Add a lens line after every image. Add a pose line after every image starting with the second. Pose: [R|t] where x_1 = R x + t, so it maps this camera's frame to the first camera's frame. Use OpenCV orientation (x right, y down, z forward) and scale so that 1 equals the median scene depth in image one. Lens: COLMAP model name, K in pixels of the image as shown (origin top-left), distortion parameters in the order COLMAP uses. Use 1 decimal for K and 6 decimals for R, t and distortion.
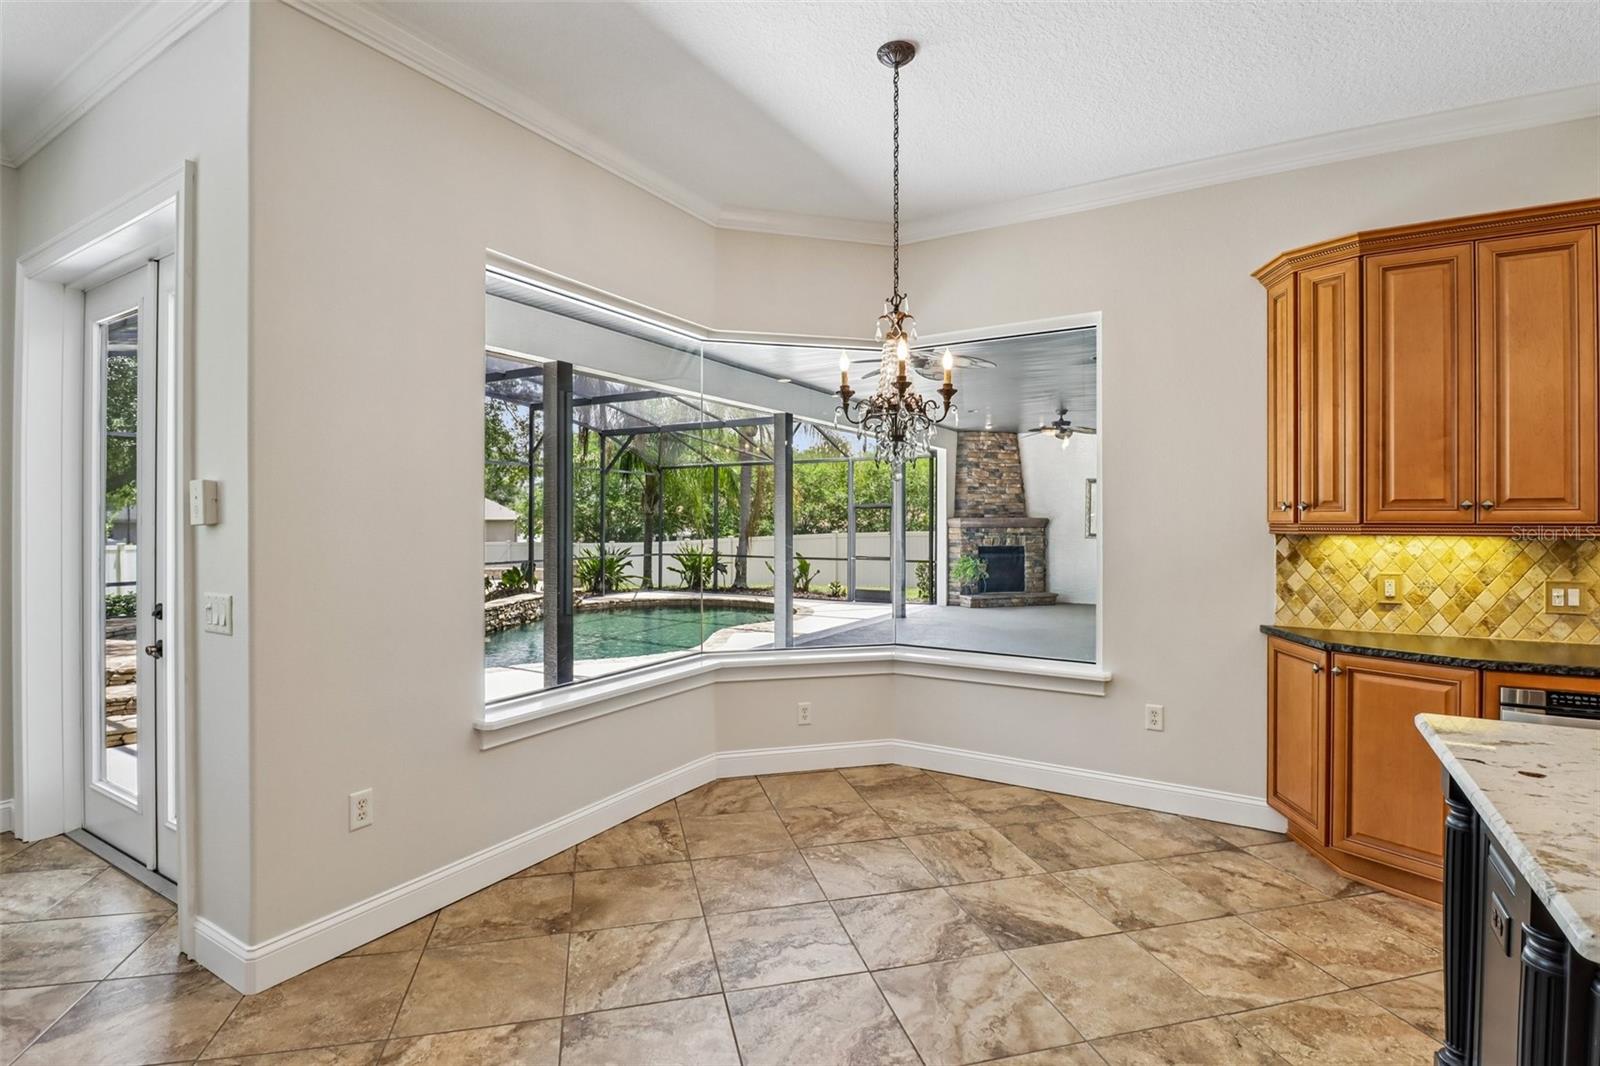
lens RADIAL K [[766.9, 0, 803.7], [0, 766.9, 525.8], [0, 0, 1]] dist [-0.014228, -0.001414]
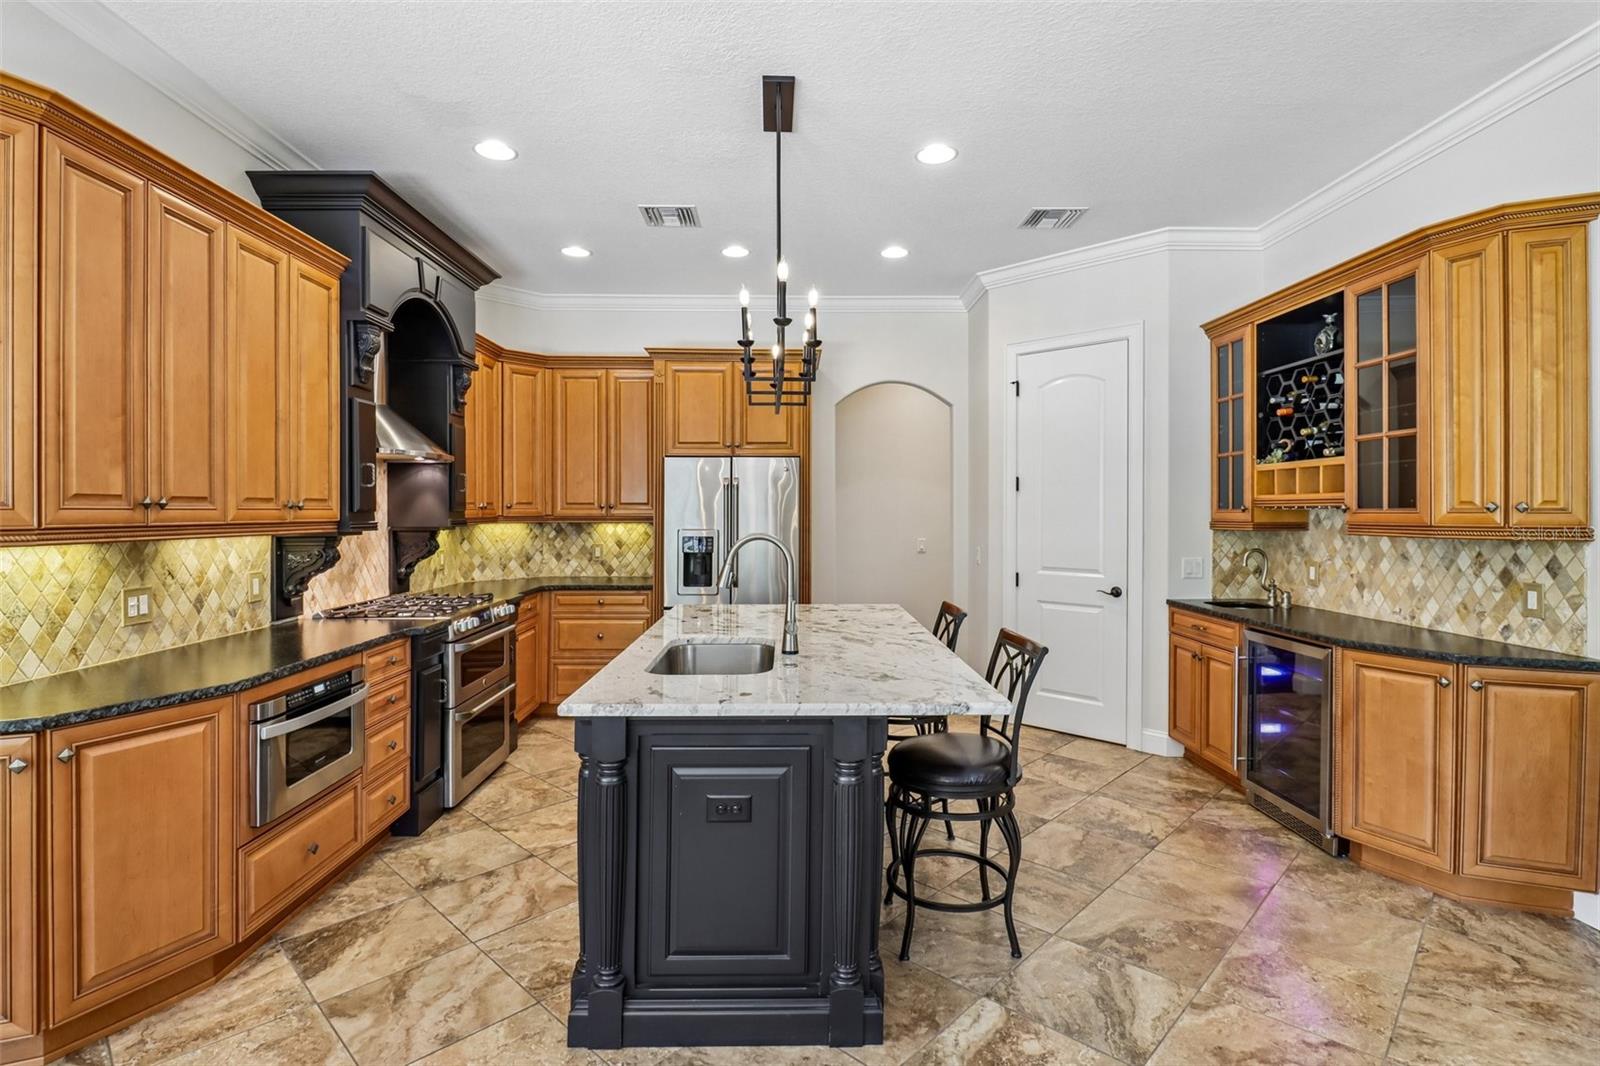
lens RADIAL K [[766.9, 0, 804.3], [0, 766.9, 518.2], [0, 0, 1]] dist [-0.014228, -0.001414]
pose [[-0.536501, -0.008175, 0.843860, -0.179237], [0.002211, 0.999936, 0.011092, -0.017980], [-0.843897, 0.007817, -0.536449, 0.803112]]
